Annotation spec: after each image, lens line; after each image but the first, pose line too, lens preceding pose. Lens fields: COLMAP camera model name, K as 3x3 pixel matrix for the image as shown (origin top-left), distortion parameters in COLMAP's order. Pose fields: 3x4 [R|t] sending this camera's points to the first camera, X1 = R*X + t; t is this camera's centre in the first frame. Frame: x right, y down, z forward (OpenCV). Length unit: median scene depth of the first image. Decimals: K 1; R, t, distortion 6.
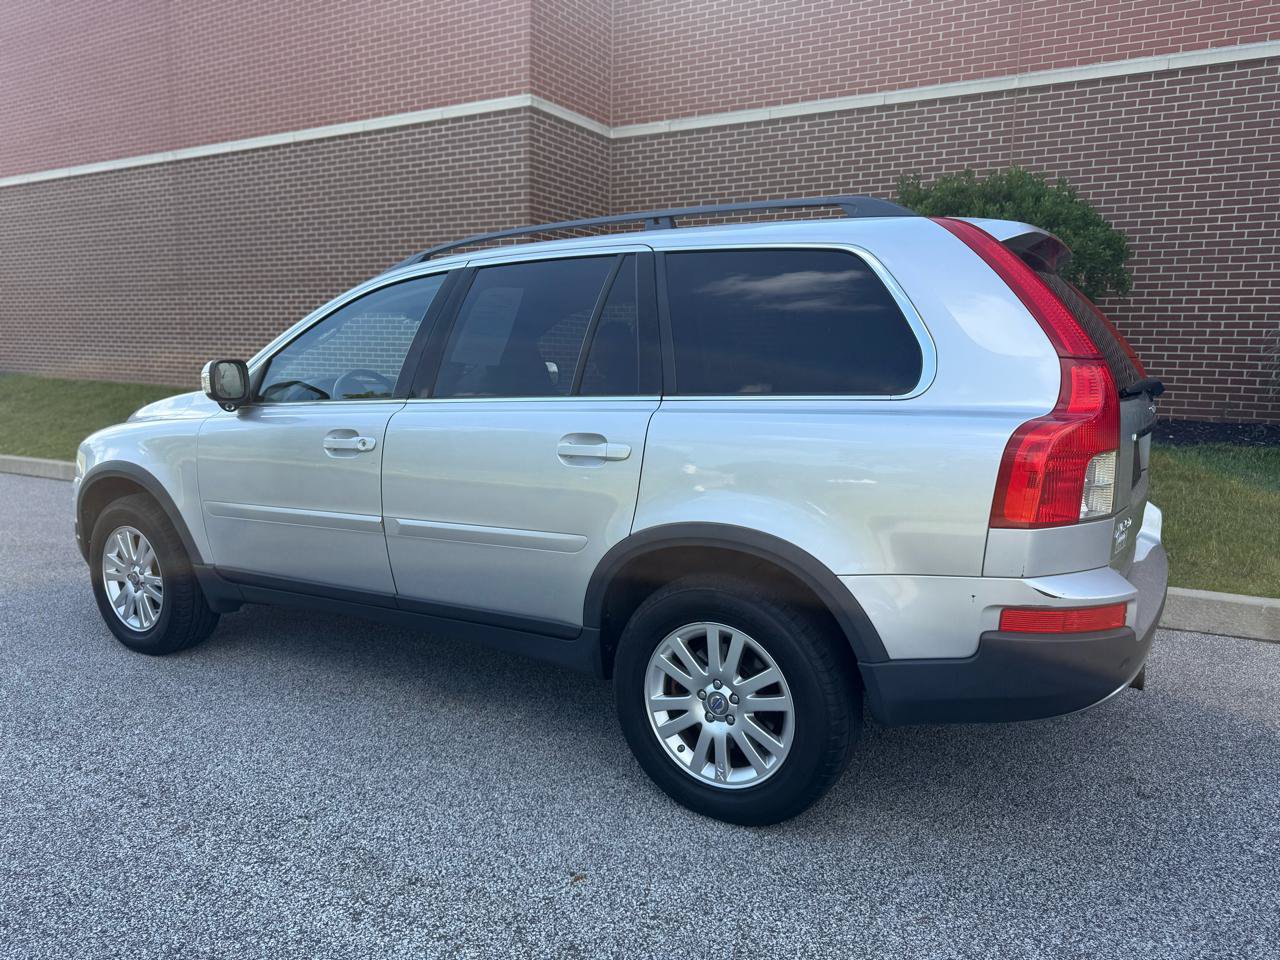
lens RADIAL K [[910.3, 0, 642.2], [0, 910.3, 488.3], [0, 0, 1]] dist [0.017016, -0.022642]
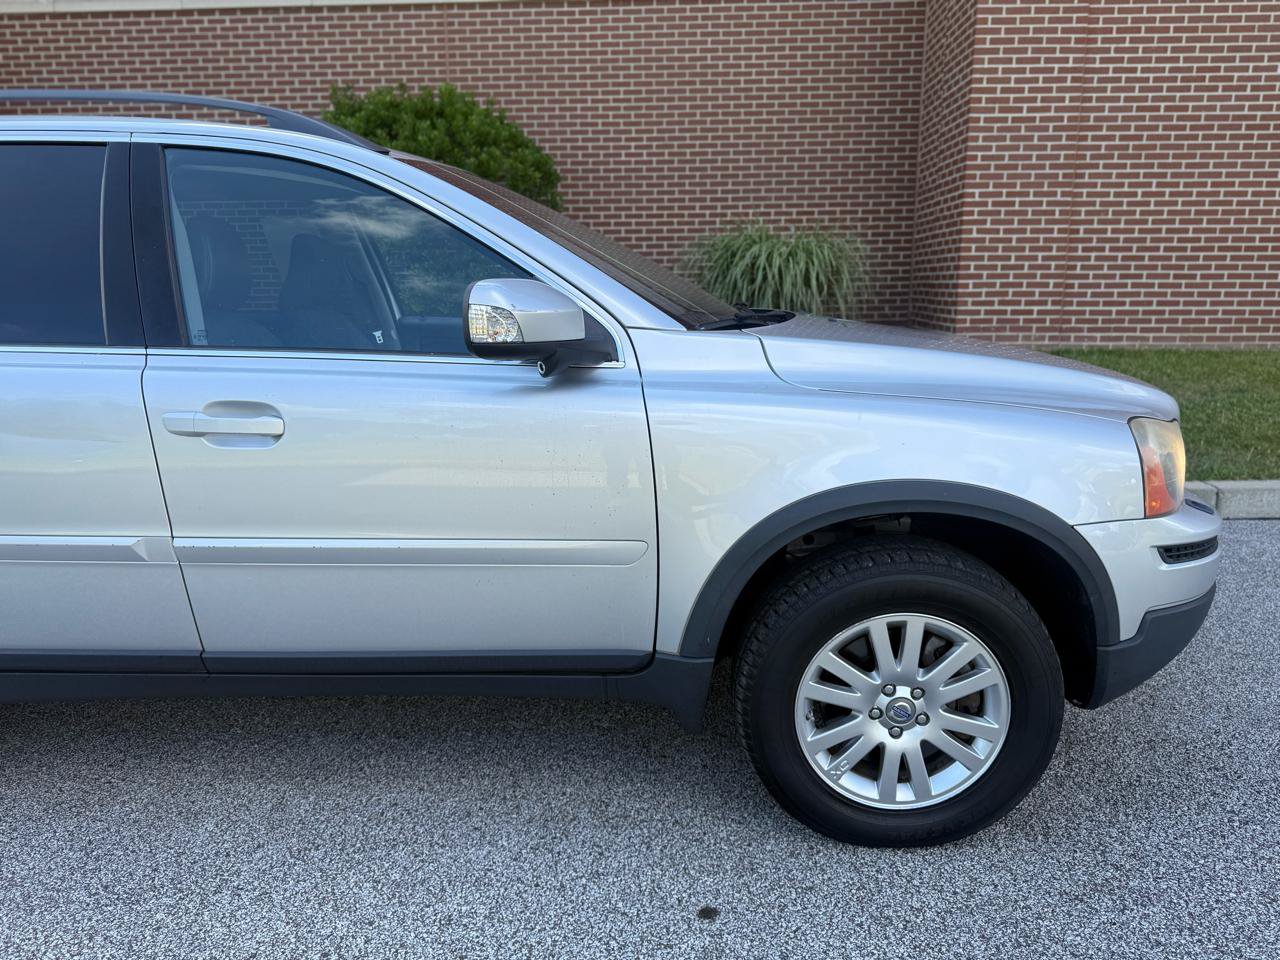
lens RADIAL K [[910.3, 0, 634.7], [0, 910.3, 485.9], [0, 0, 1]] dist [0.017016, -0.022642]
pose [[0.879084, -0.129232, 0.458815, 0.072751], [0.093433, 0.990591, 0.099997, 0.001049], [-0.467420, -0.045038, 0.882887, 0.007244]]
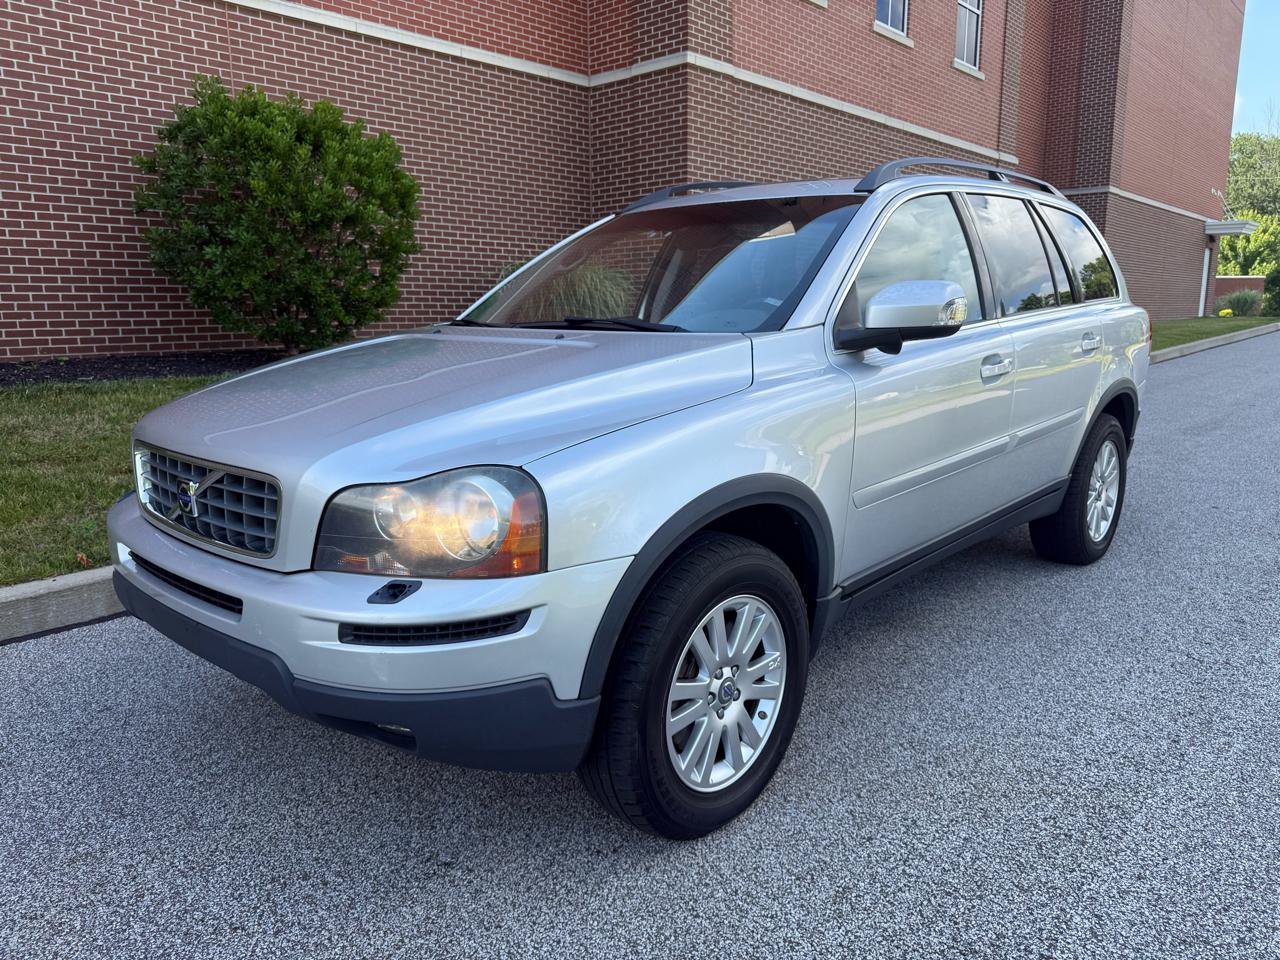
lens RADIAL K [[910.3, 0, 646.3], [0, 910.3, 491.1], [0, 0, 1]] dist [0.017016, -0.022642]
pose [[0.188657, -0.212151, 0.958854, -0.529488], [0.153213, 0.970789, 0.184646, -0.062093], [-0.970018, 0.112074, 0.215651, 0.458277]]
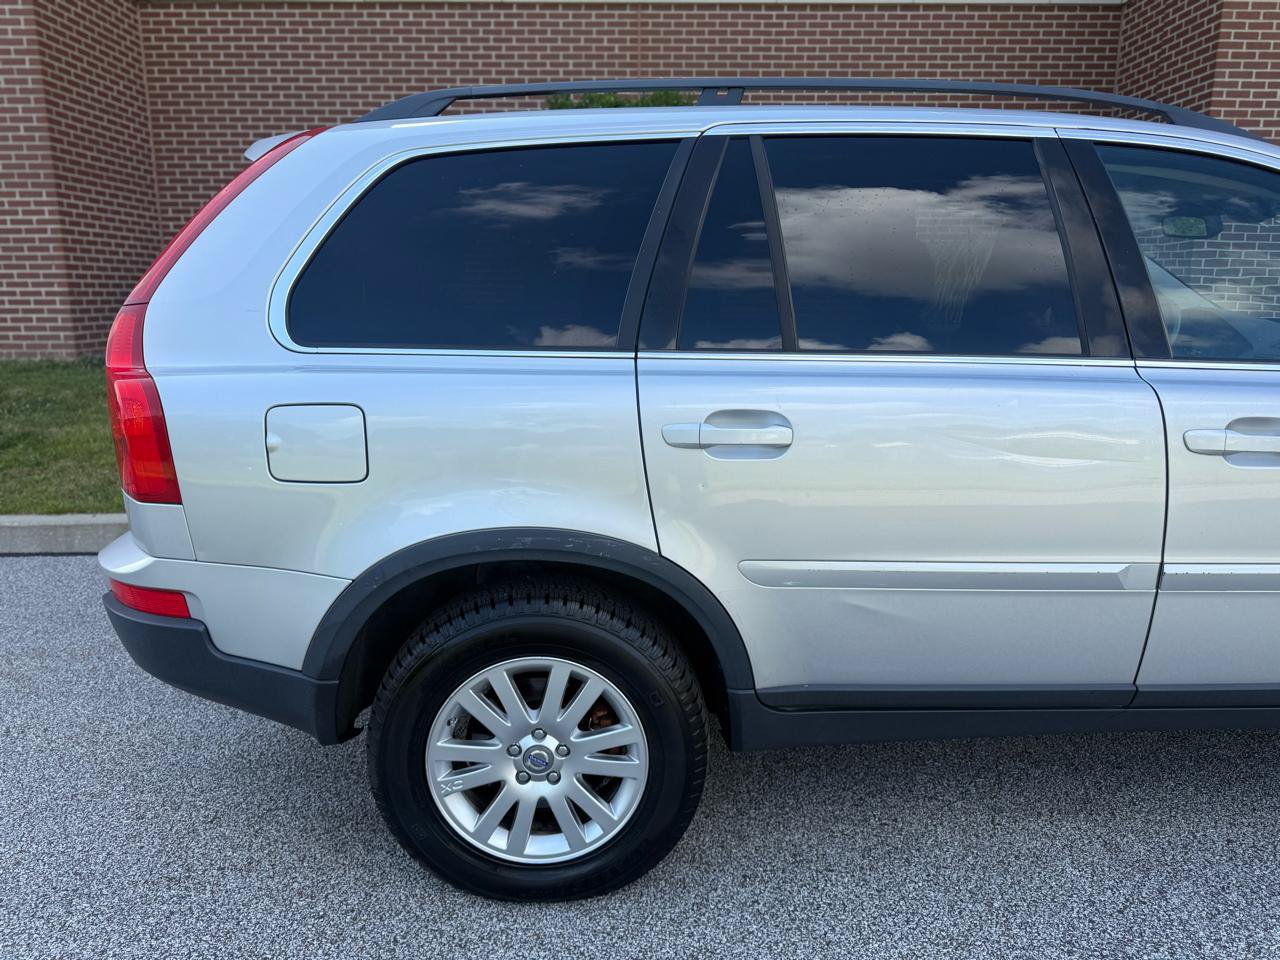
lens RADIAL K [[910.3, 0, 646.2], [0, 910.3, 487.2], [0, 0, 1]] dist [0.017016, -0.022642]
pose [[0.851297, -0.129279, 0.508508, -0.149059], [0.090677, 0.990837, 0.100098, -0.025710], [-0.516789, -0.039103, 0.855219, 0.154063]]
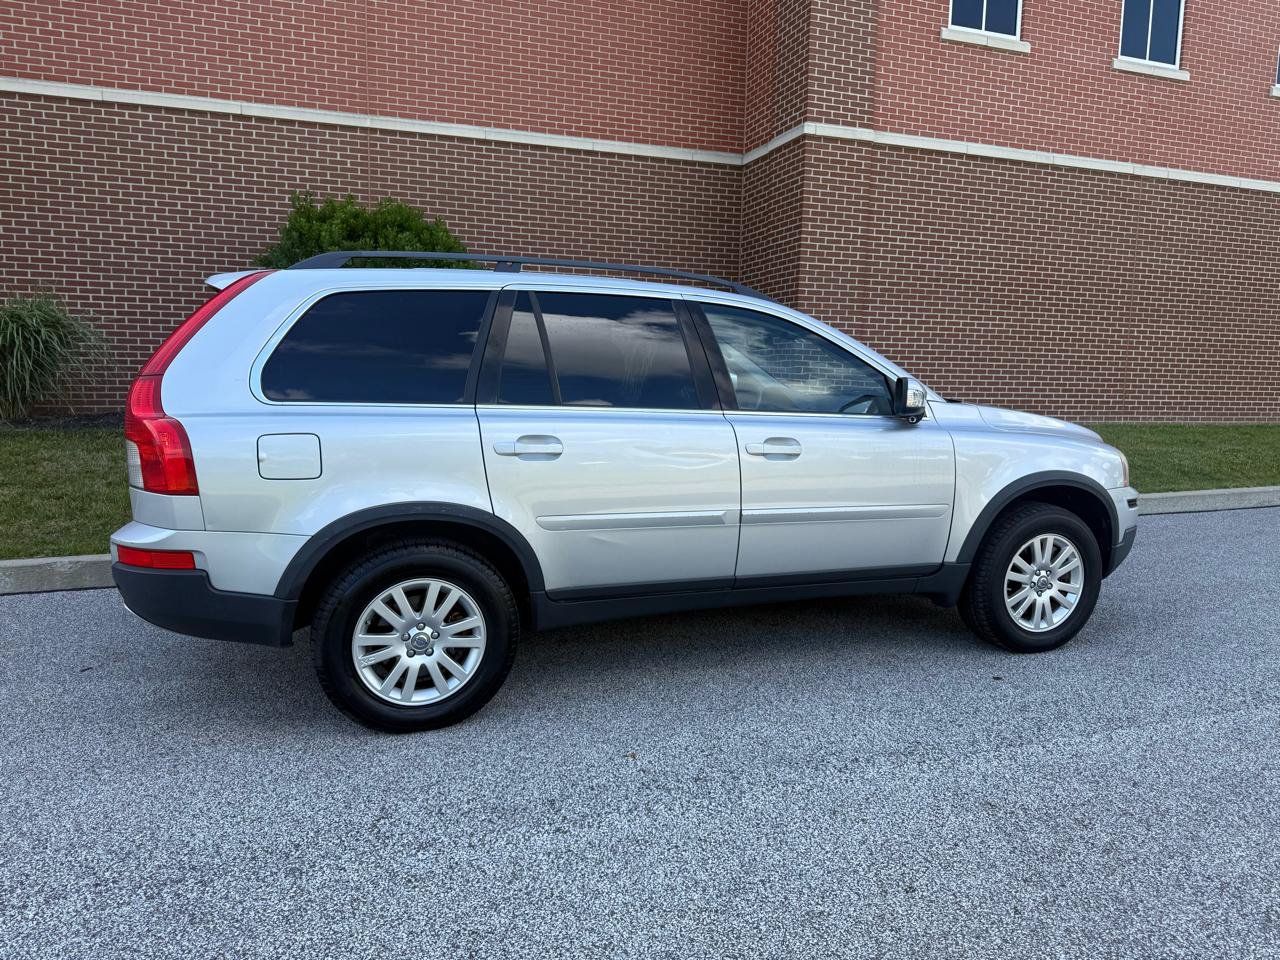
lens RADIAL K [[910.3, 0, 649.5], [0, 910.3, 488.0], [0, 0, 1]] dist [0.017016, -0.022642]
pose [[0.632134, -0.107011, 0.767434, -0.303894], [0.106394, 0.993024, 0.050831, -0.011690], [-0.767520, 0.049518, 0.639110, 0.025187]]
